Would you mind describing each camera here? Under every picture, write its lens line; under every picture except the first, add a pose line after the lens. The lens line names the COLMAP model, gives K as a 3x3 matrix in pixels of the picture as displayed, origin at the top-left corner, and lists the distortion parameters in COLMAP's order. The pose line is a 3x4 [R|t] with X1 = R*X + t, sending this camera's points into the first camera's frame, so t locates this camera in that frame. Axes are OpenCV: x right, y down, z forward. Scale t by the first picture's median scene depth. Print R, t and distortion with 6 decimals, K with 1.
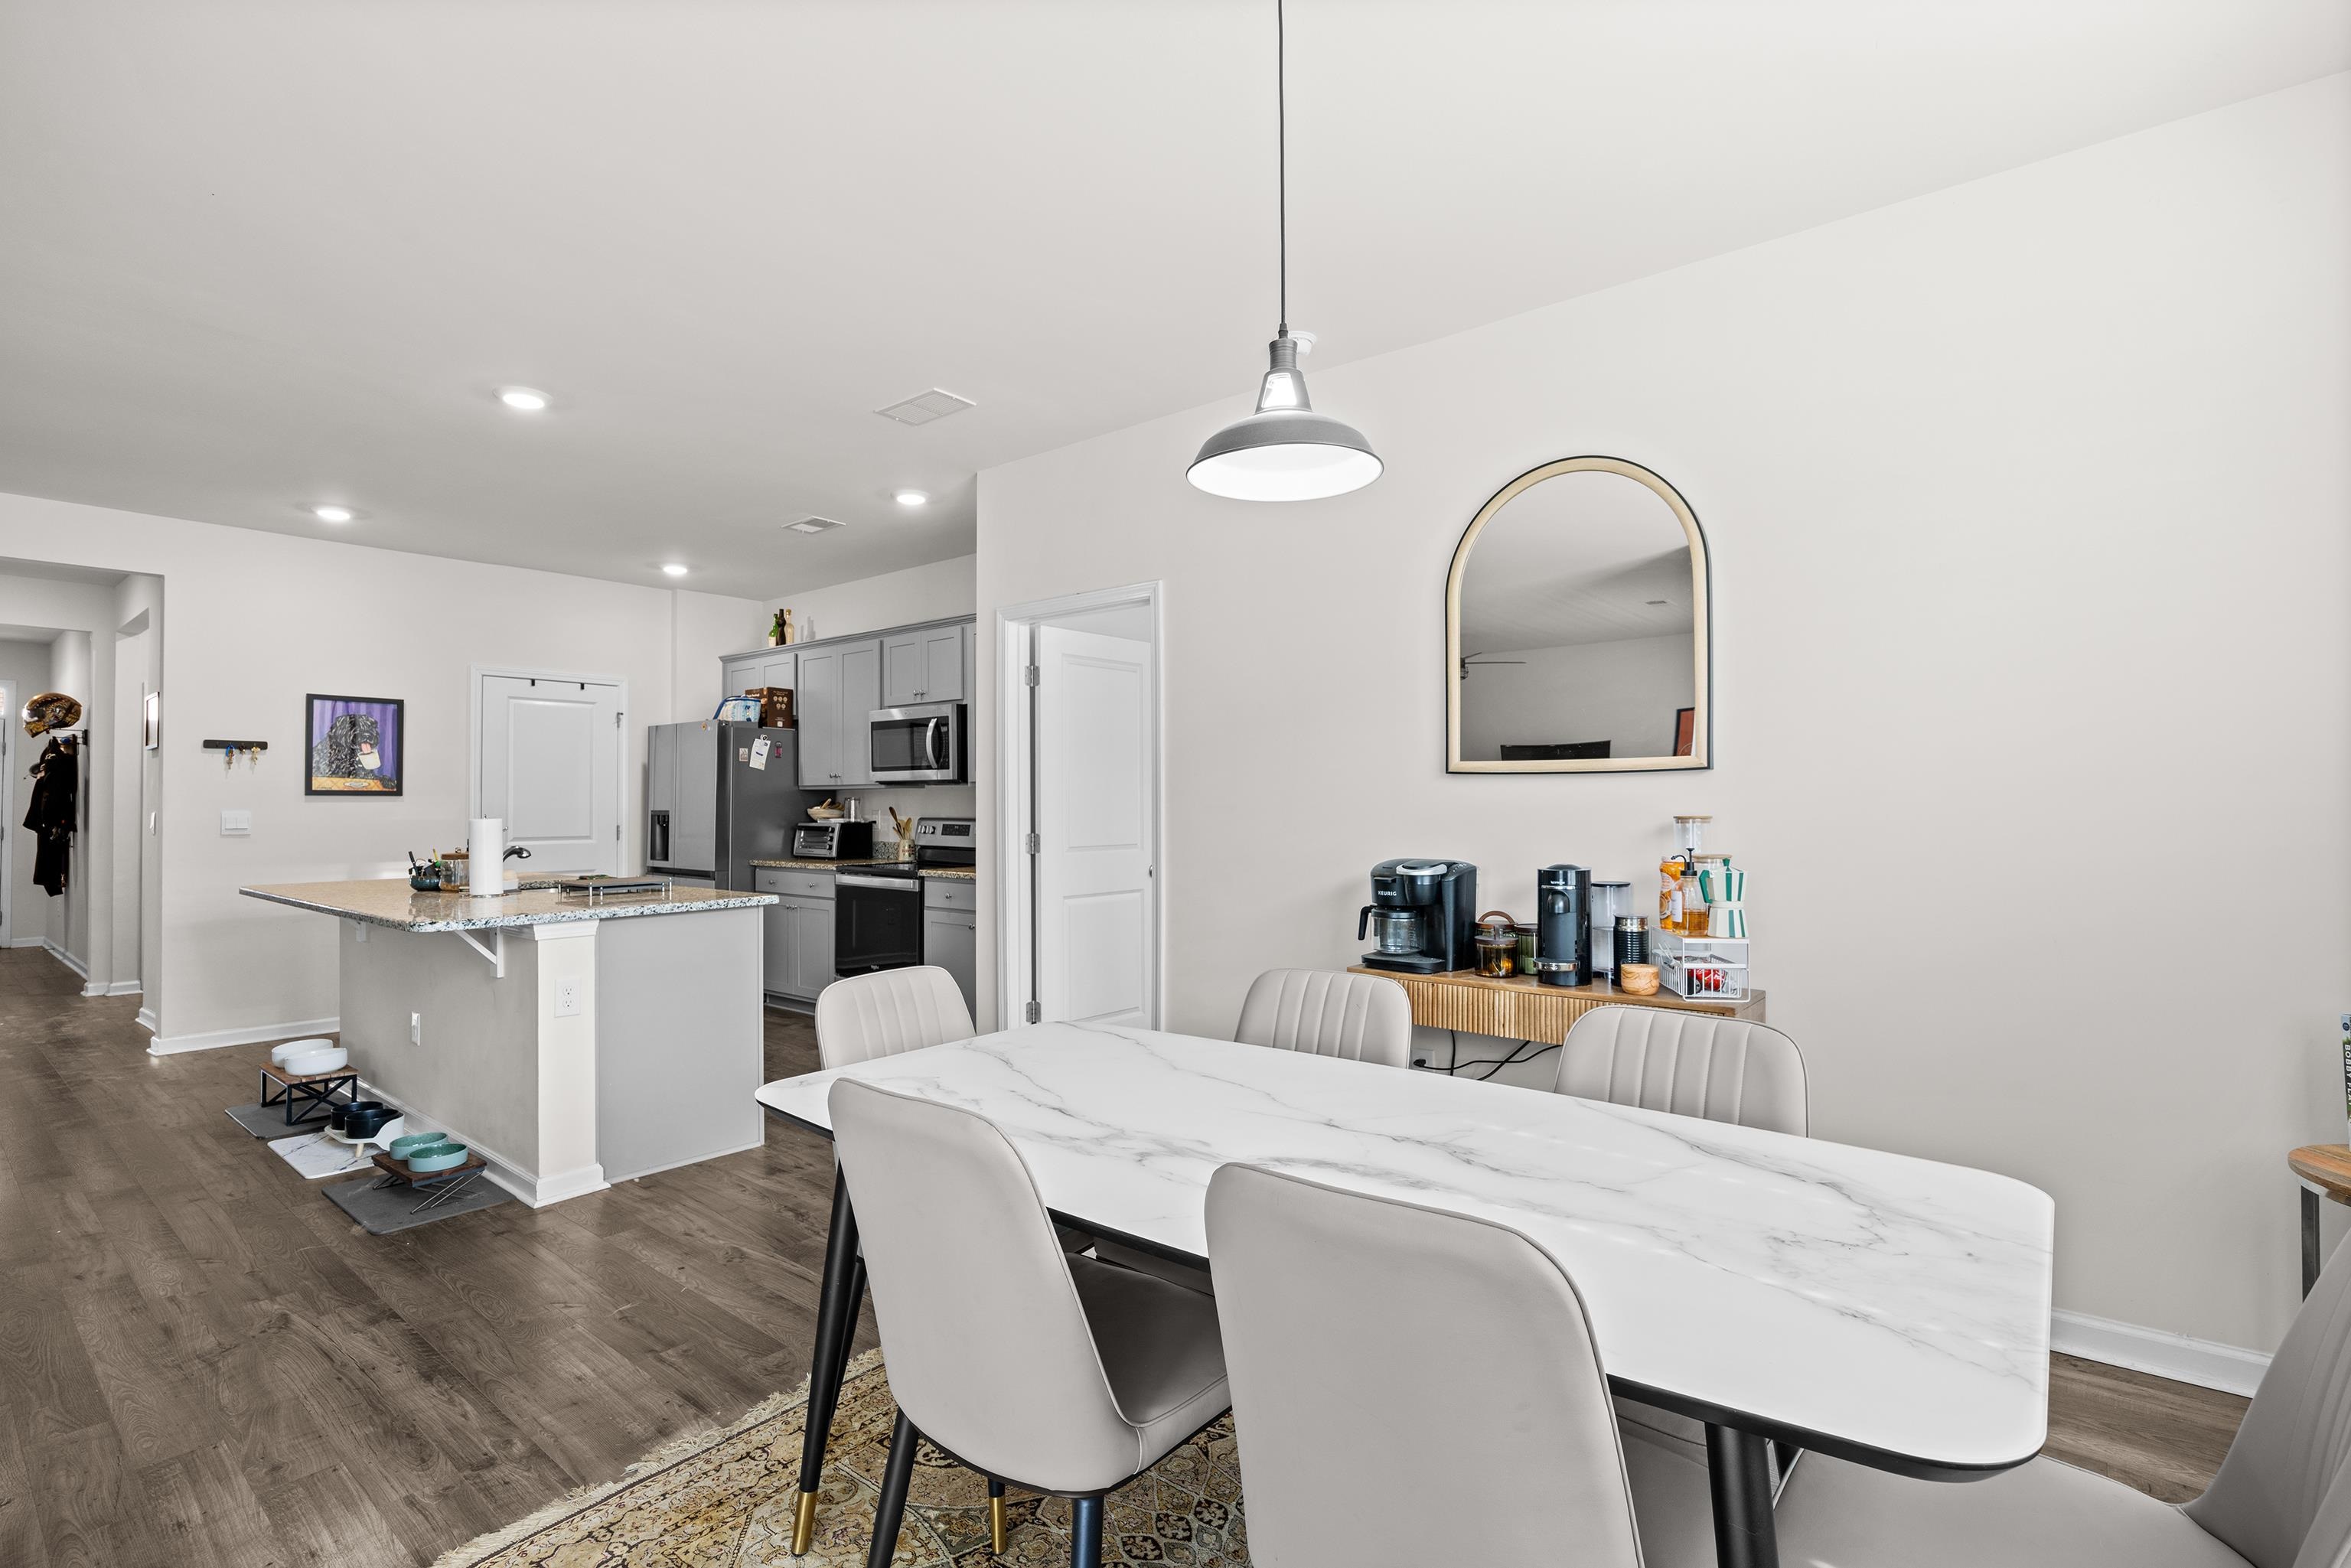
lens RADIAL K [[1106.0, 0, 1164.5], [0, 1106.0, 786.4], [0, 0, 1]] dist [-0.011268, 0.001303]
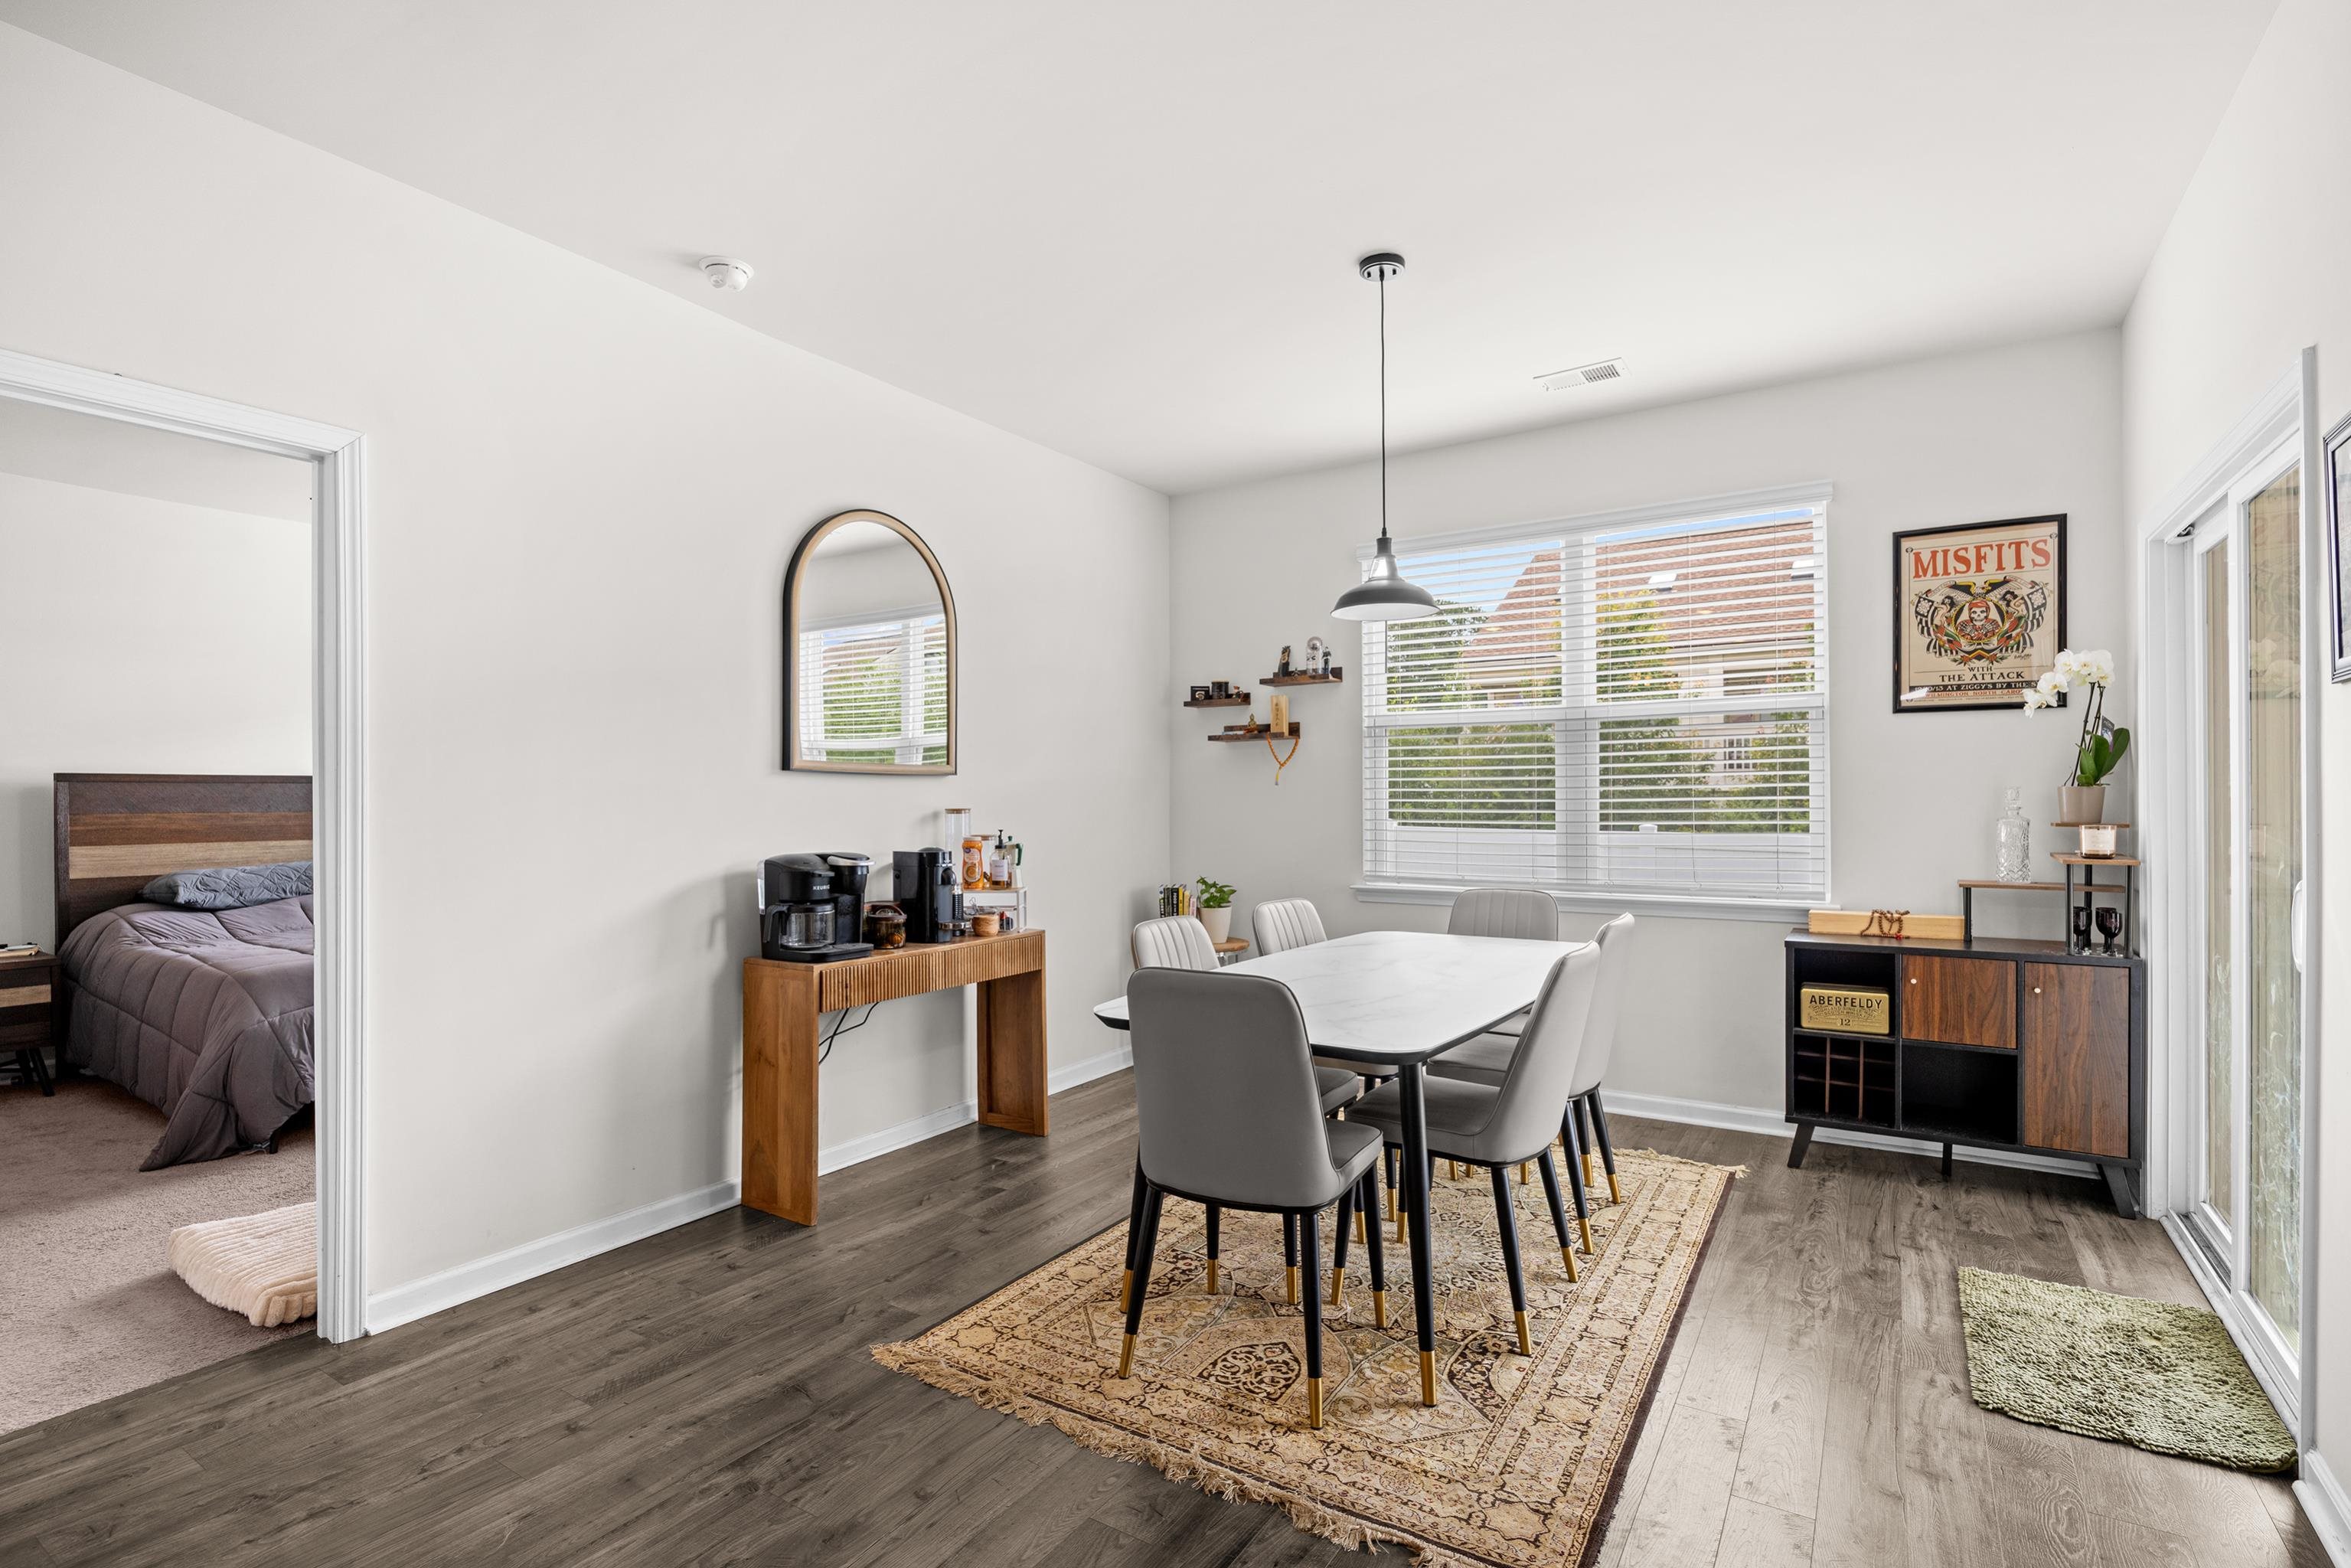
lens RADIAL K [[1106.0, 0, 1169.5], [0, 1106.0, 802.2], [0, 0, 1]] dist [-0.011268, 0.001303]
pose [[-0.119765, 0.000944, 0.992802, -0.426795], [-0.010604, 0.999941, -0.002230, 0.008654], [-0.992746, -0.010795, -0.119748, 0.408430]]
